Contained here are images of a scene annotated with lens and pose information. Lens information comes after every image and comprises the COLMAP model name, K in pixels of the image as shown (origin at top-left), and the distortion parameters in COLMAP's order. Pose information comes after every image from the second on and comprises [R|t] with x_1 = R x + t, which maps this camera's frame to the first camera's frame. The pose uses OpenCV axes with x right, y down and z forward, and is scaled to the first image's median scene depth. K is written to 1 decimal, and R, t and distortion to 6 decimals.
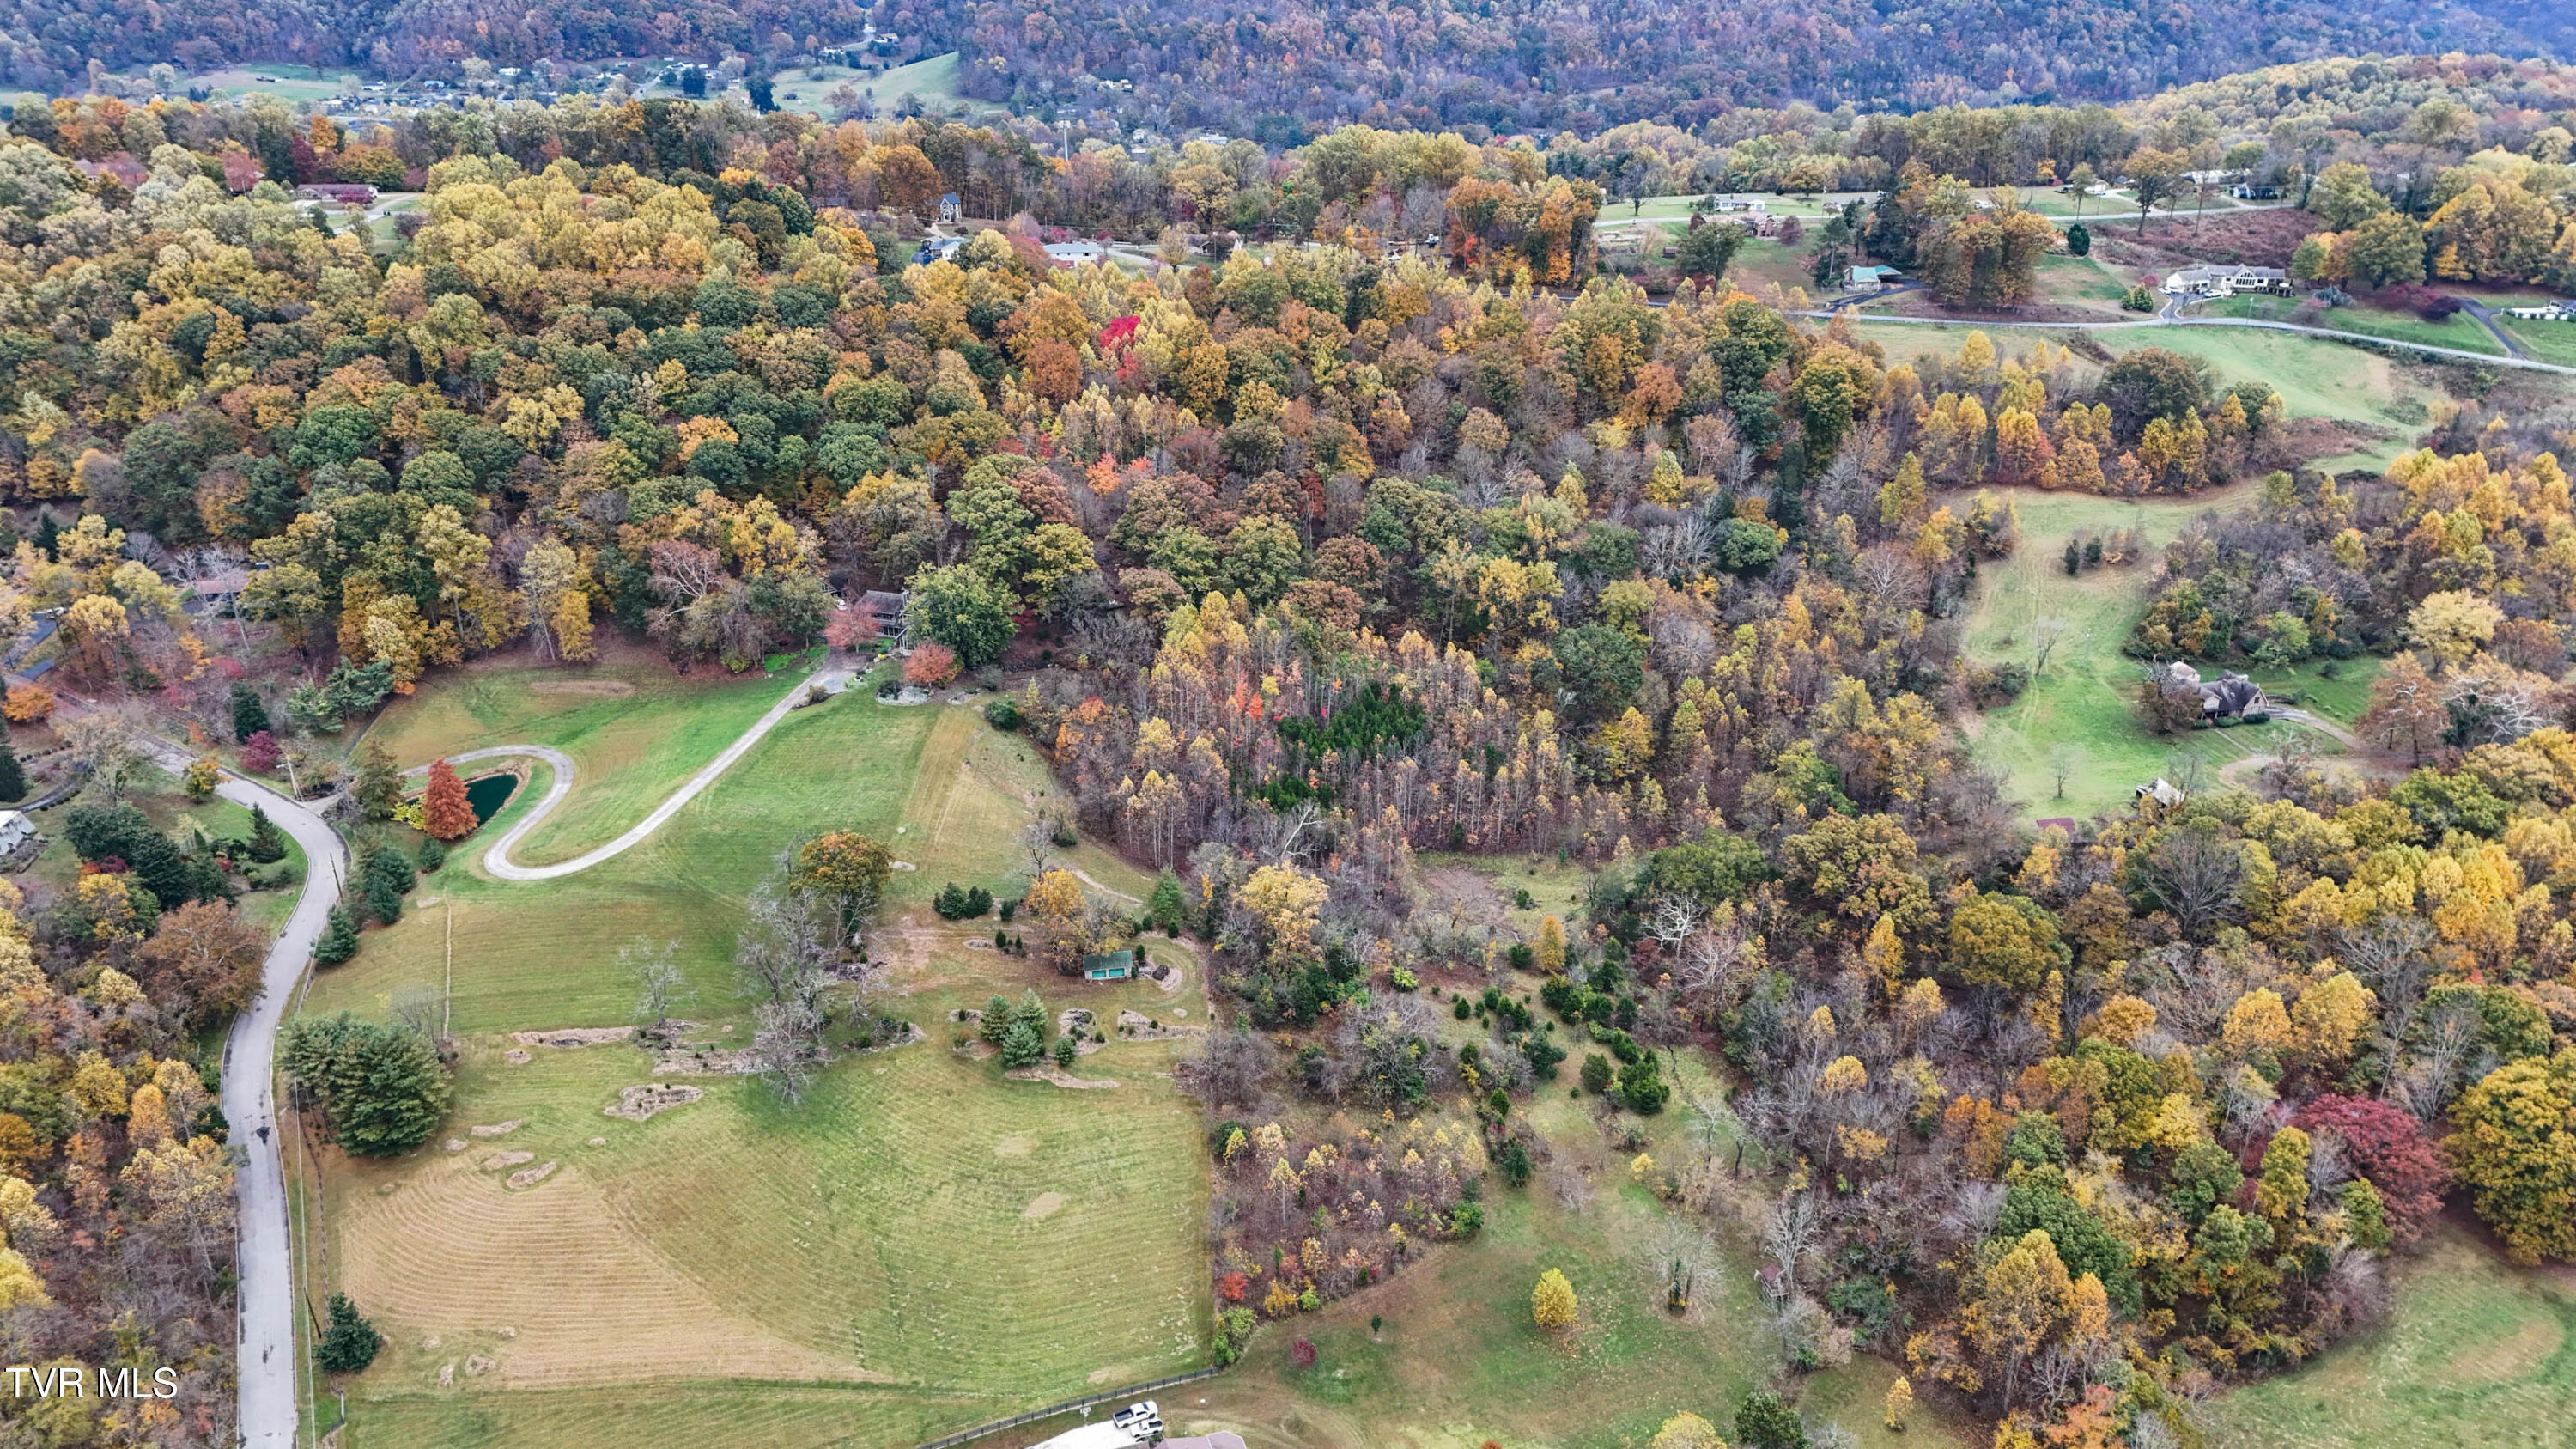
lens RADIAL K [[1882.7, 0, 1293.4], [0, 1882.7, 730.2], [0, 0, 1]] dist [0.070674, -0.060114]
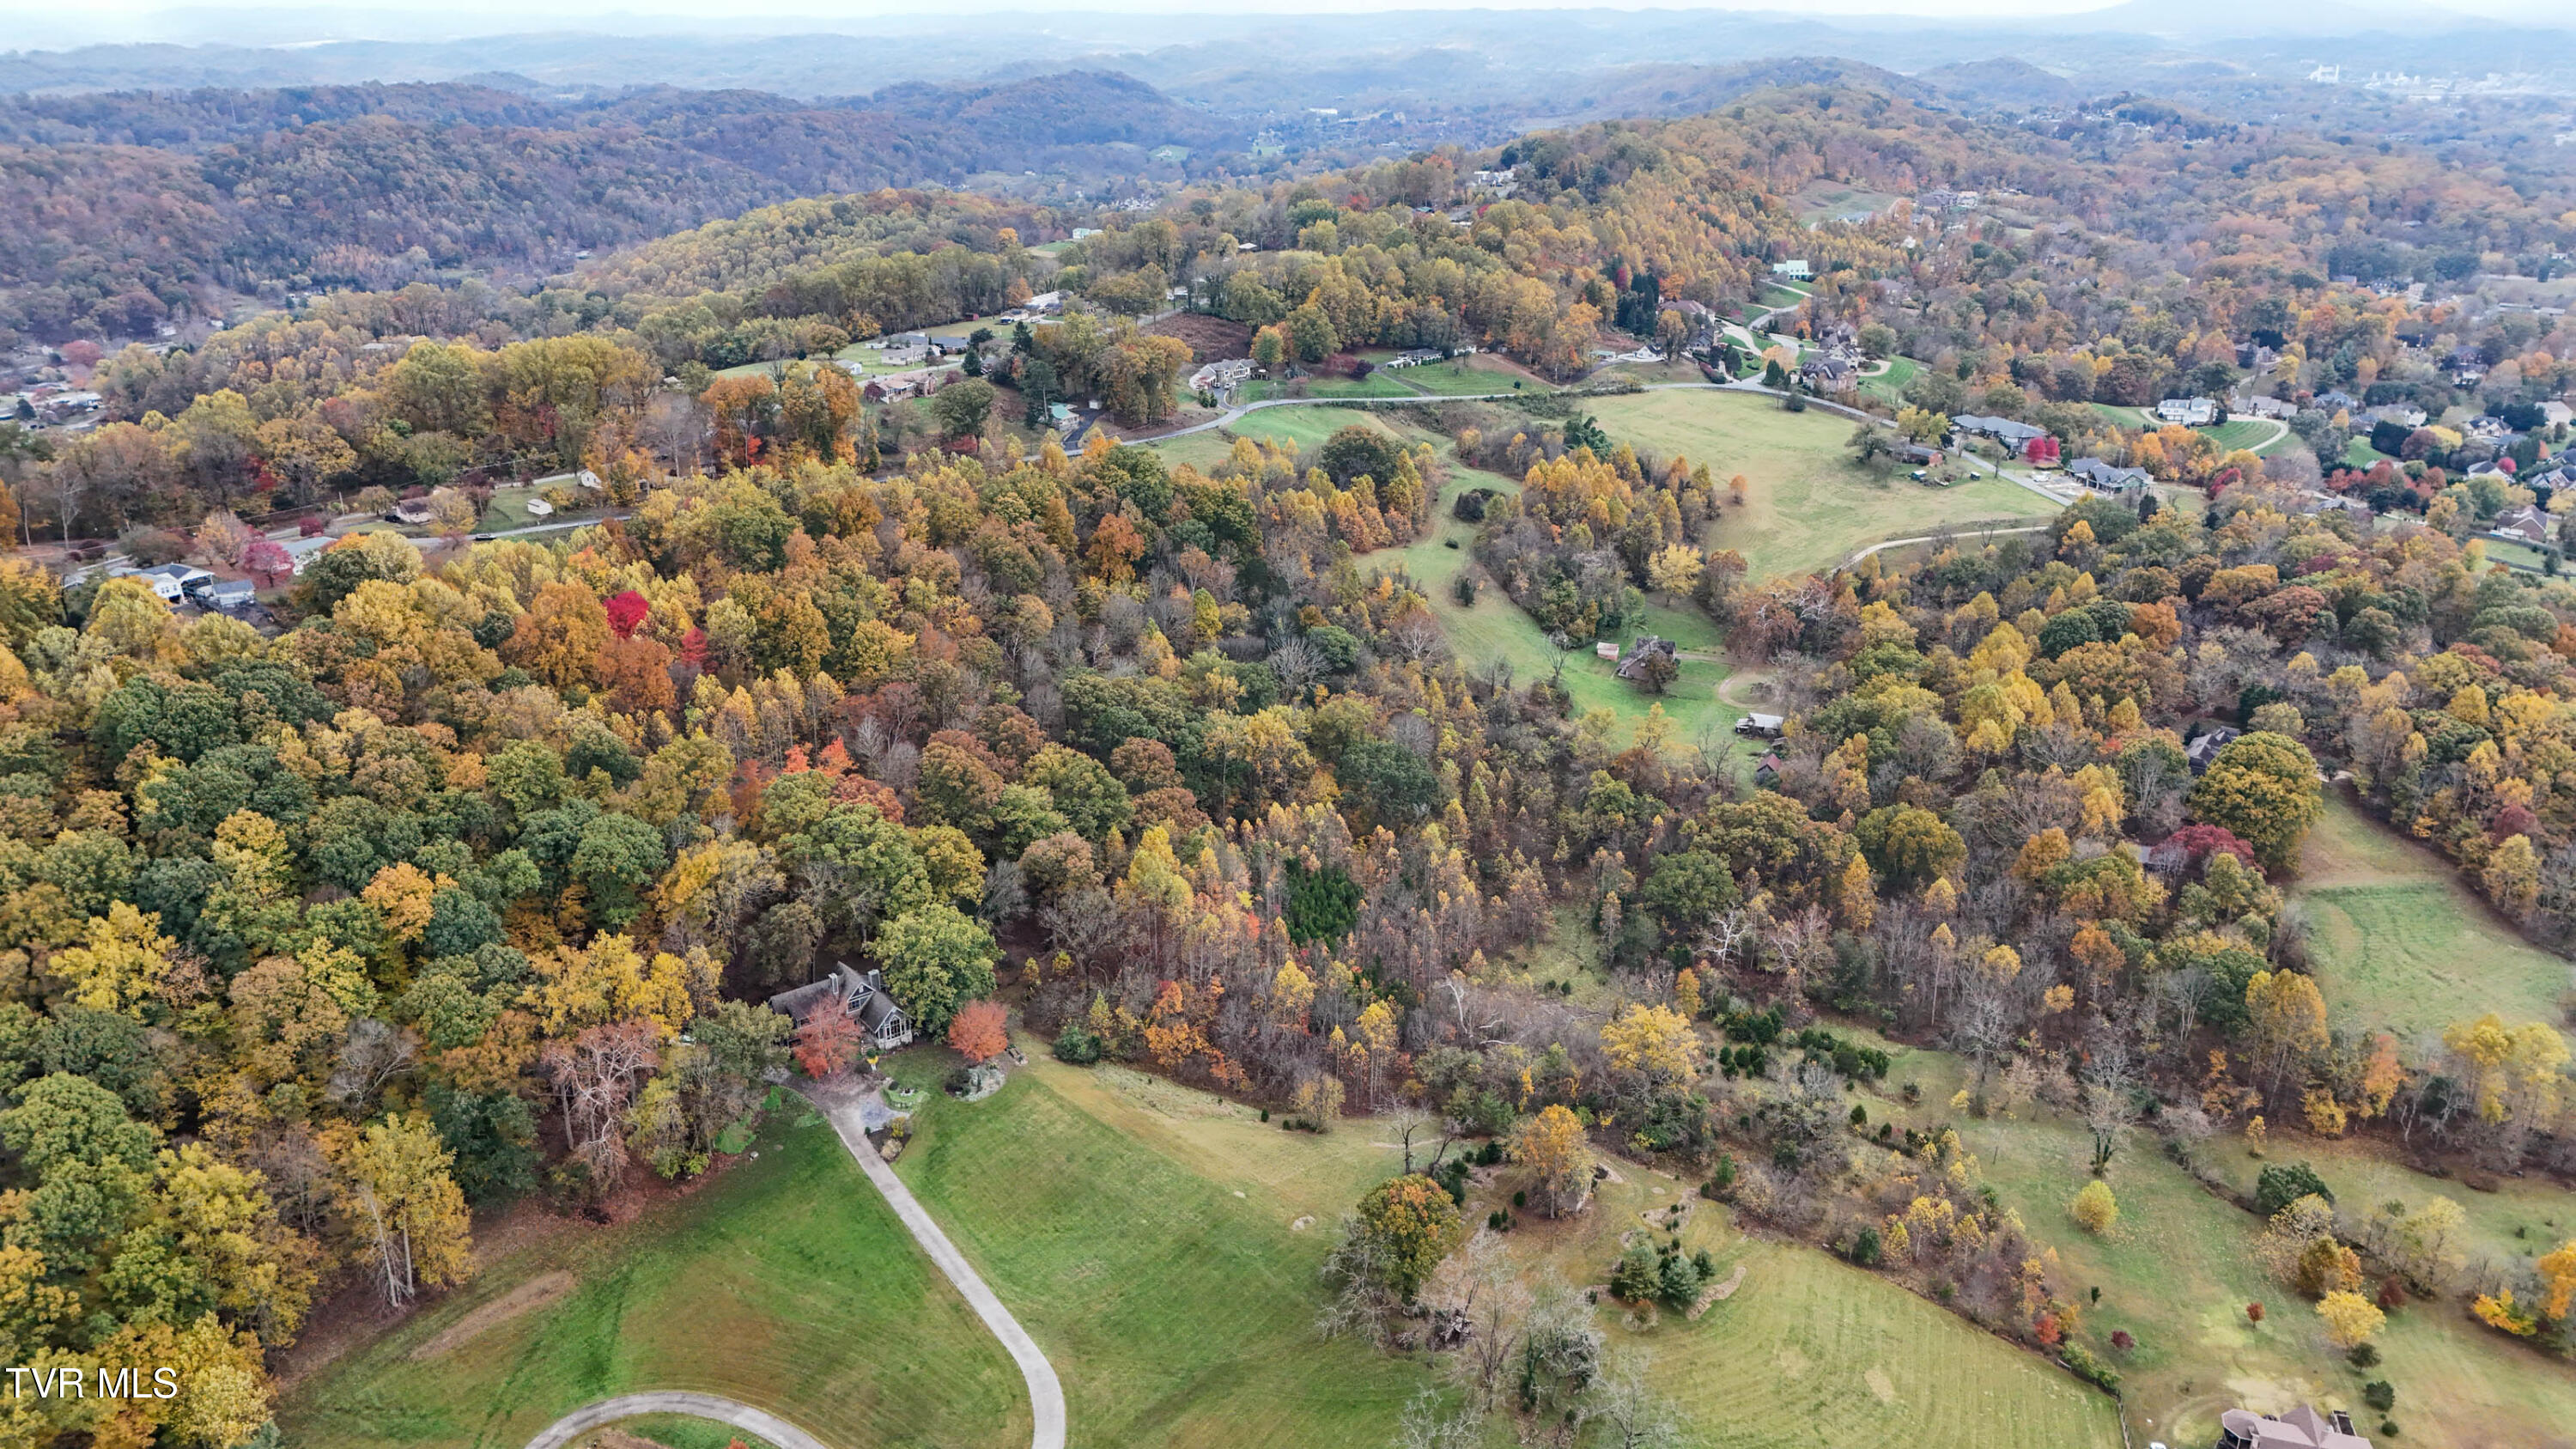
lens RADIAL K [[1882.7, 0, 1293.4], [0, 1882.7, 730.2], [0, 0, 1]] dist [0.070674, -0.060114]
pose [[0.589081, -0.289134, 0.754576, -0.620748], [0.343042, 0.934956, 0.090446, -0.165109], [-0.731646, 0.205571, 0.649949, 0.341785]]
